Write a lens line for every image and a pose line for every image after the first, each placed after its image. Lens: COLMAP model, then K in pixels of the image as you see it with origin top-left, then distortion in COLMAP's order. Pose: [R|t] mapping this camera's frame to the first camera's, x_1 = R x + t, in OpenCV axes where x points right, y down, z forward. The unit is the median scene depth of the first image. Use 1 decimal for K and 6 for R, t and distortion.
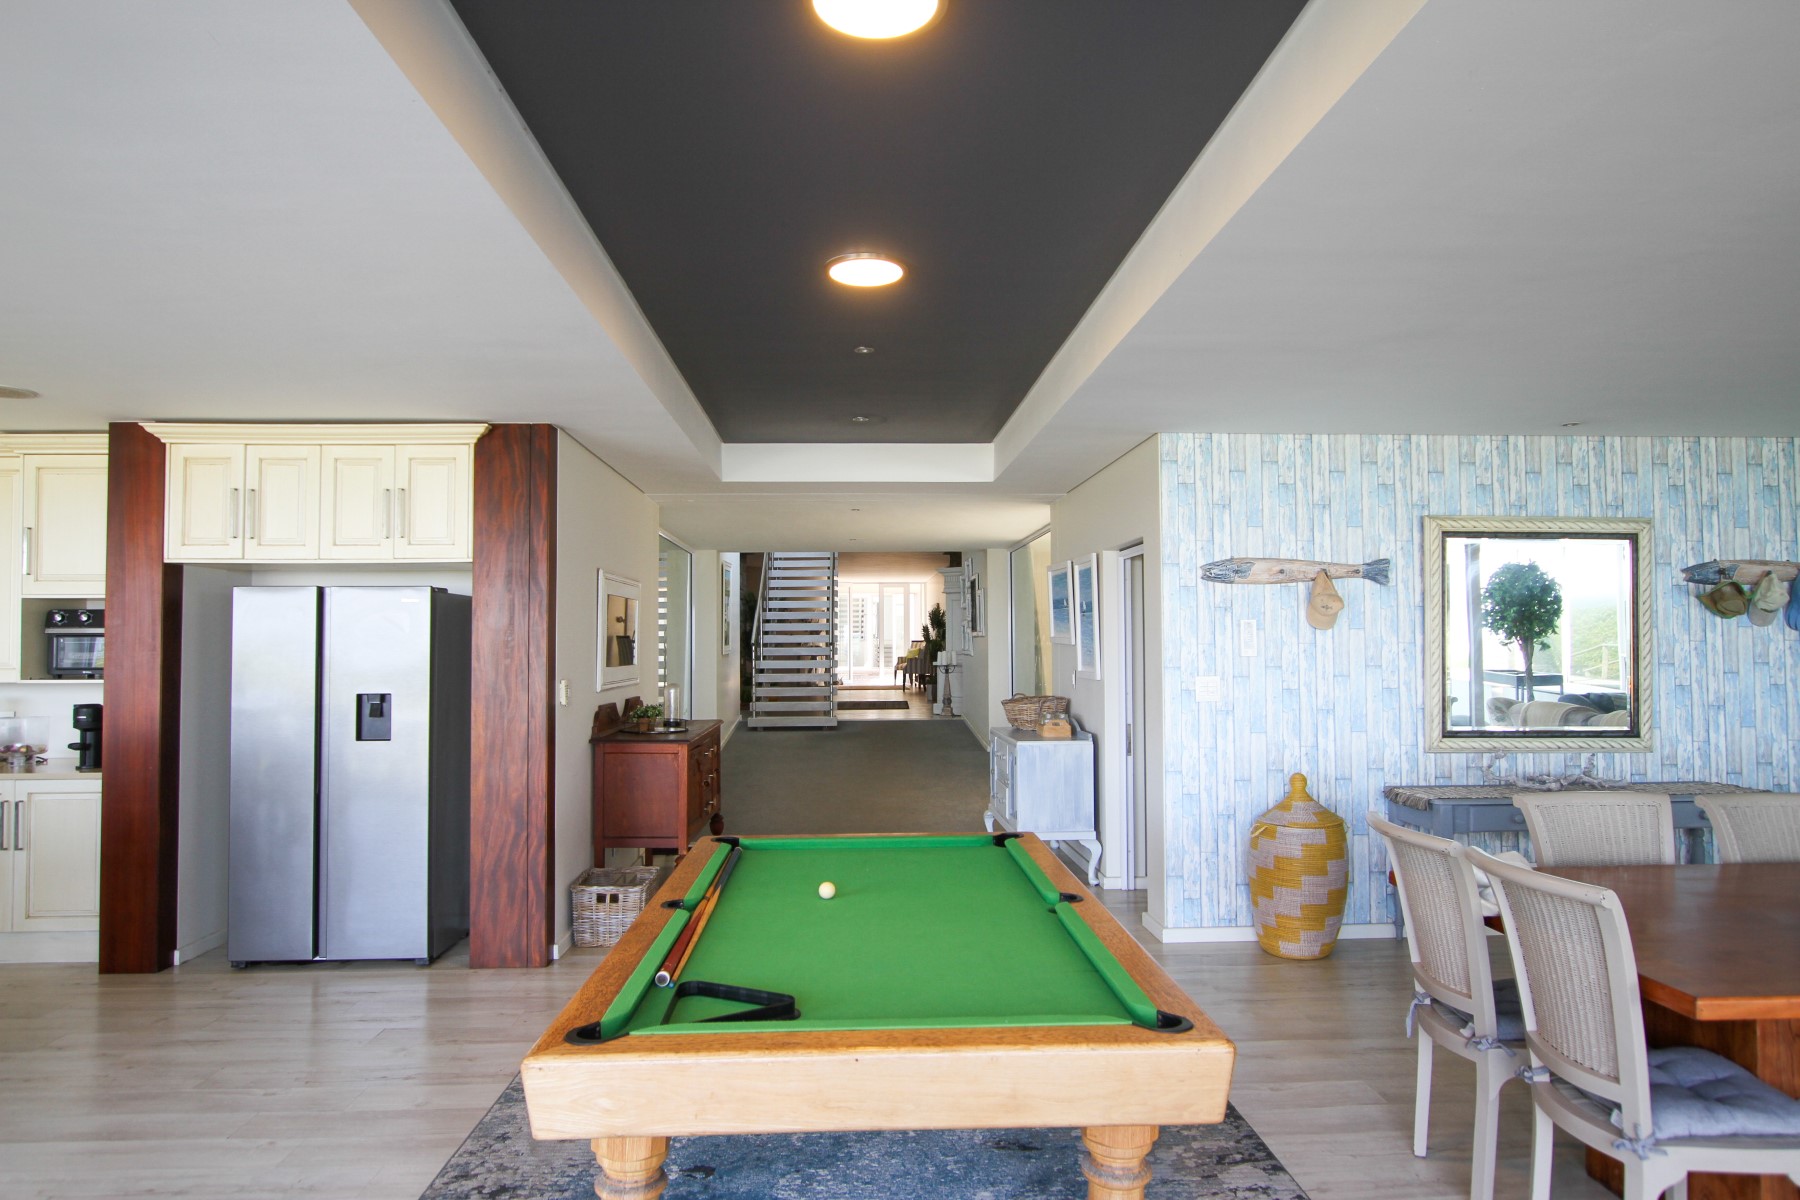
lens RADIAL K [[1022.9, 0, 910.8], [0, 1022.9, 591.9], [0, 0, 1]] dist [-0.014583, -0.002036]
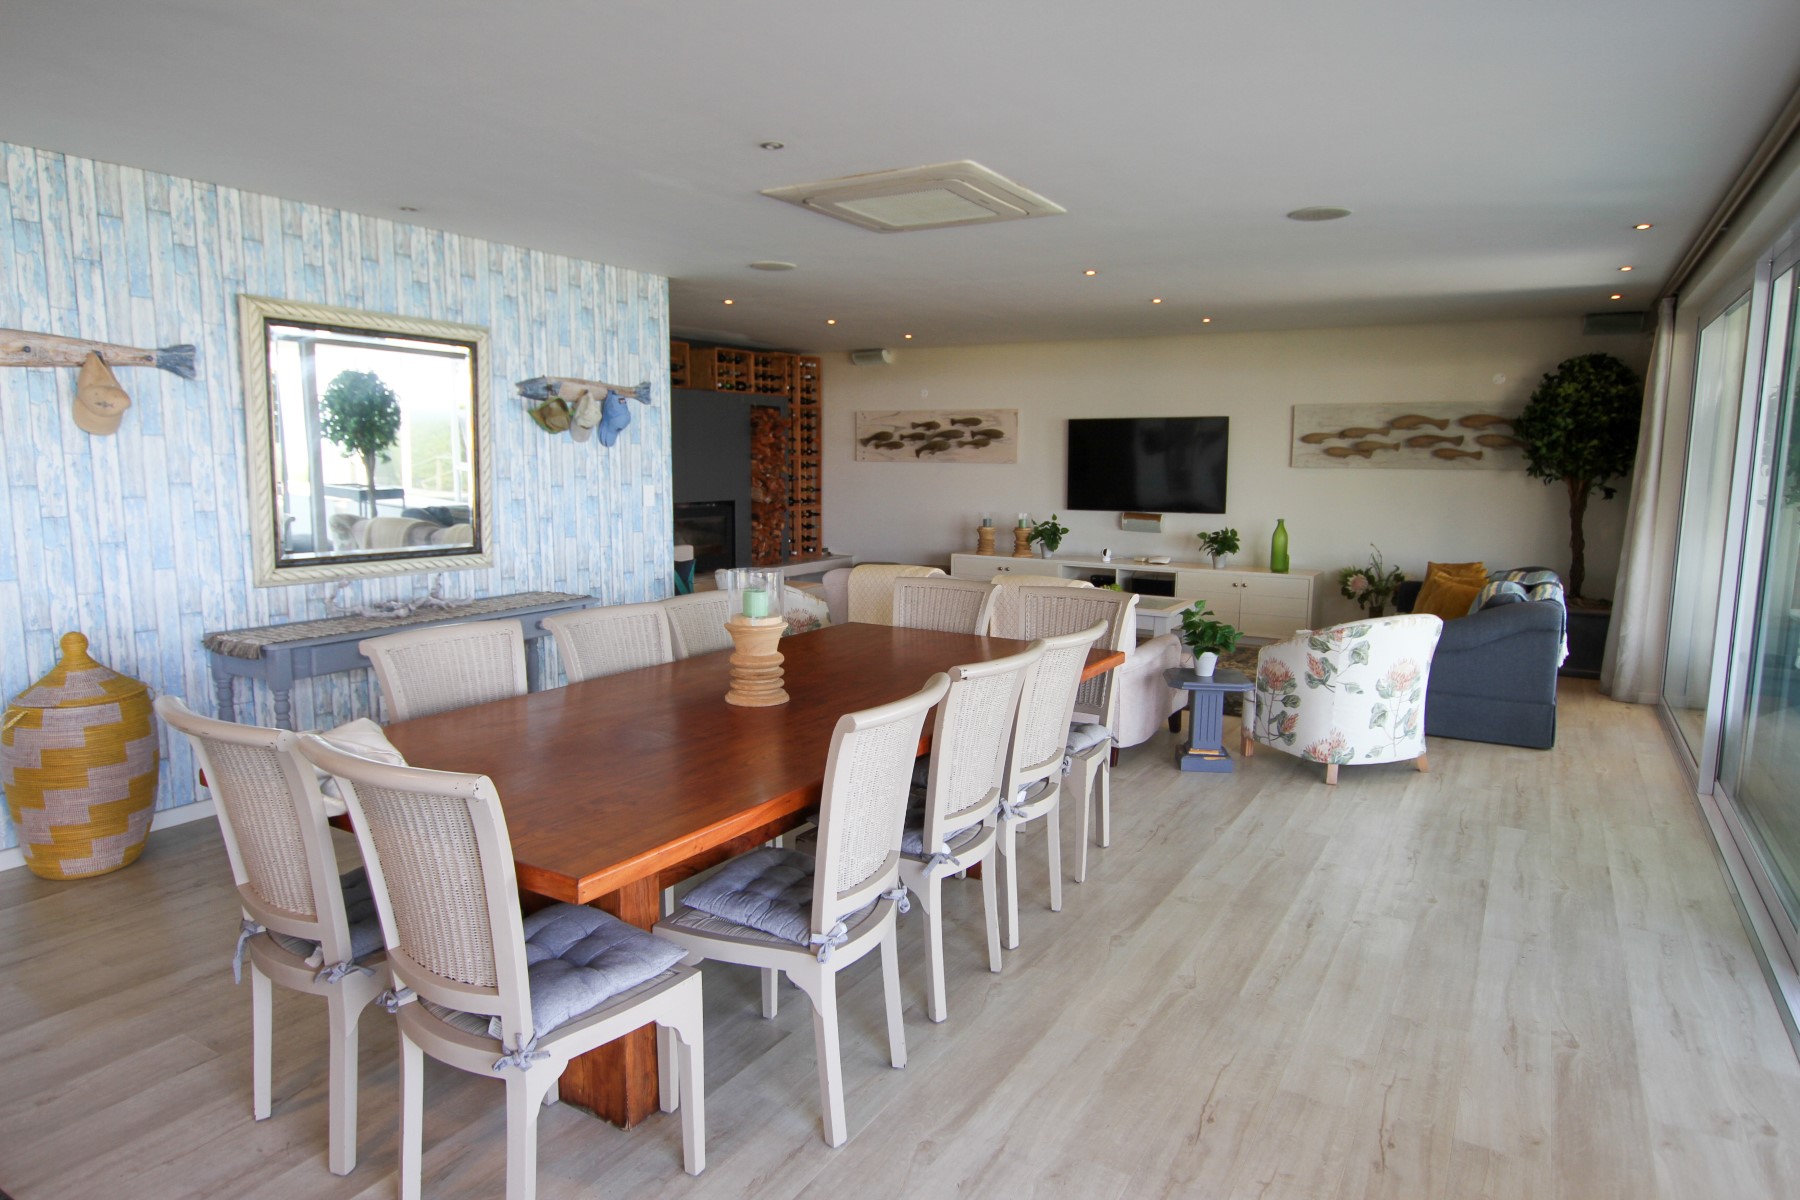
lens RADIAL K [[1091.4, 0, 919.6], [0, 1091.4, 618.9], [0, 0, 1]] dist [-0.009092, 0.006823]
pose [[0.533476, -0.115816, 0.837848, 0.047589], [-0.052958, 0.984064, 0.169747, 0.003213], [-0.844156, -0.134927, 0.518841, 0.079047]]
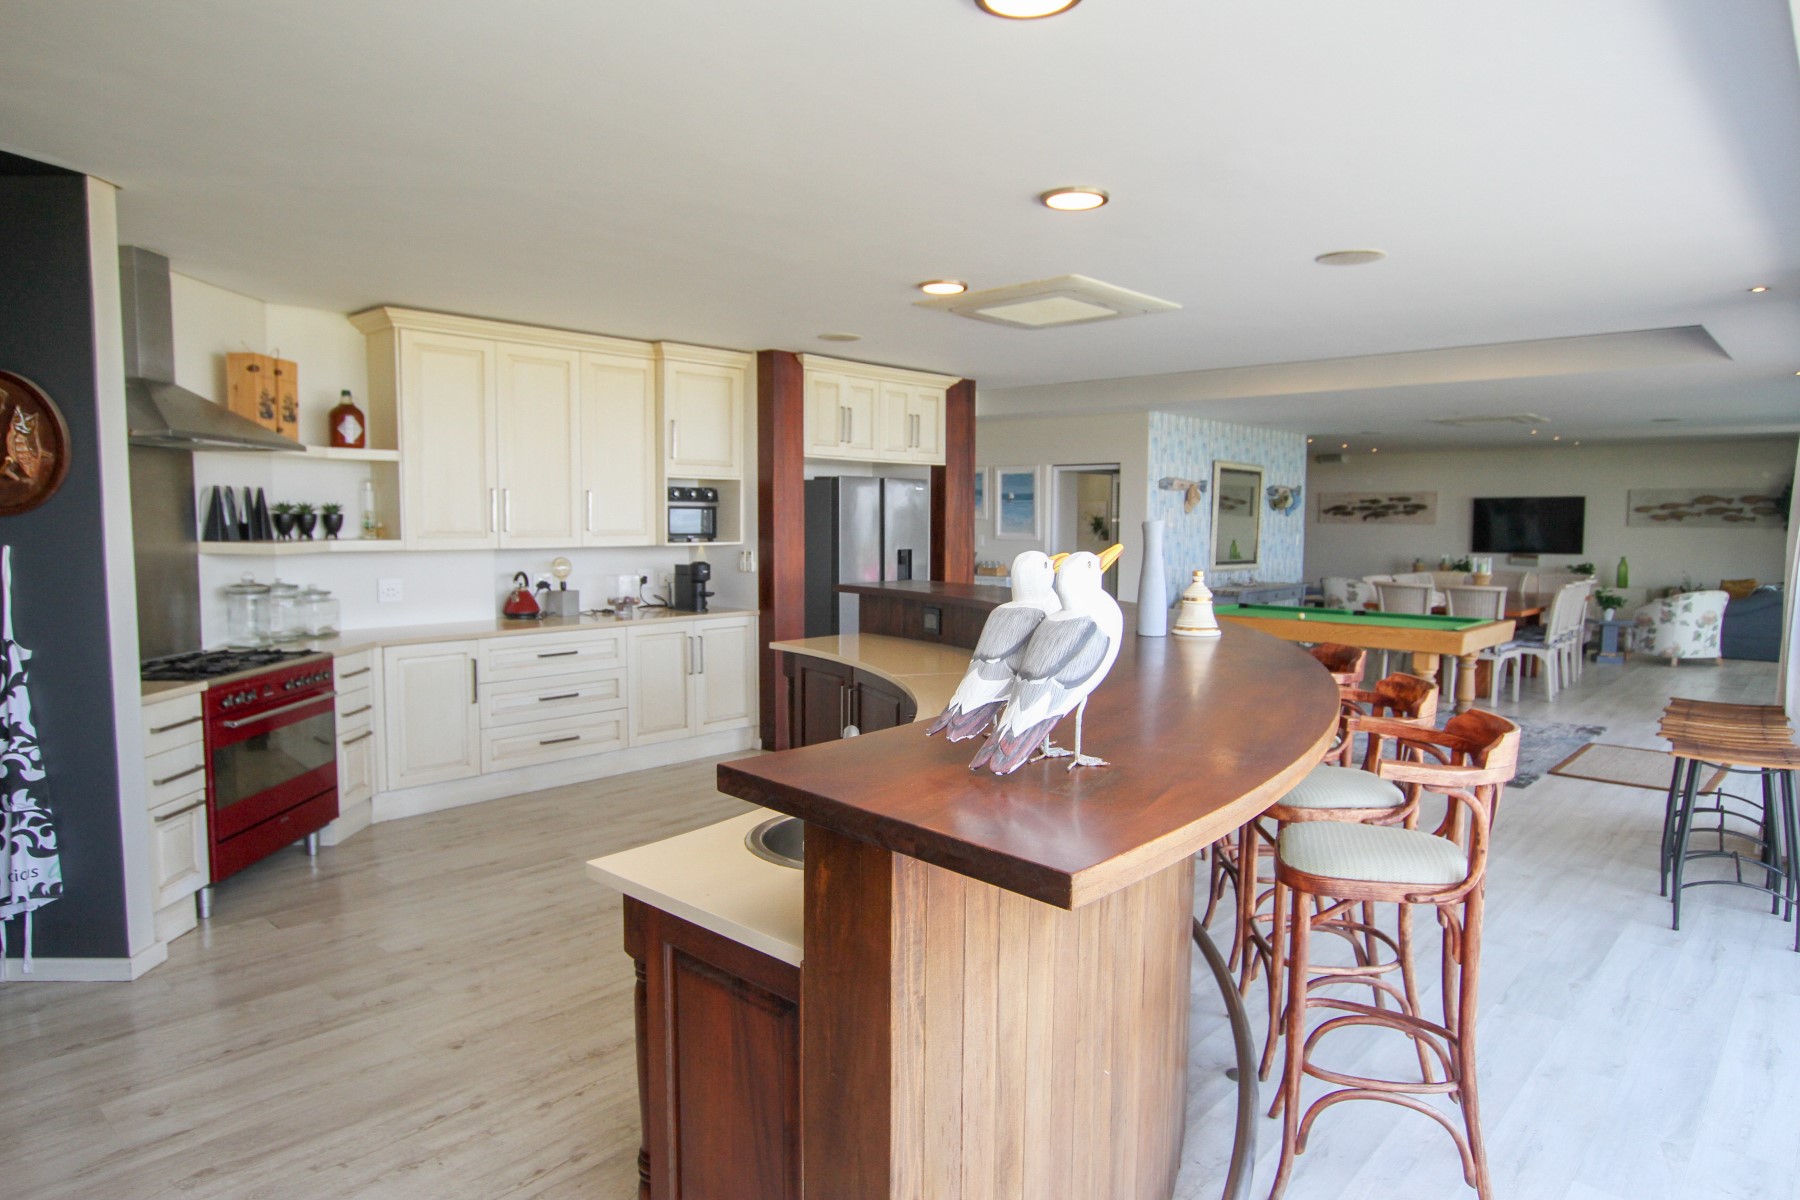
lens RADIAL K [[1091.4, 0, 912.9], [0, 1091.4, 607.6], [0, 0, 1]] dist [-0.009092, 0.006823]
pose [[0.694229, -0.050617, 0.717972, -1.684377], [-0.044947, 0.992528, 0.113434, -0.000254], [-0.718349, -0.111020, 0.686767, -0.149305]]
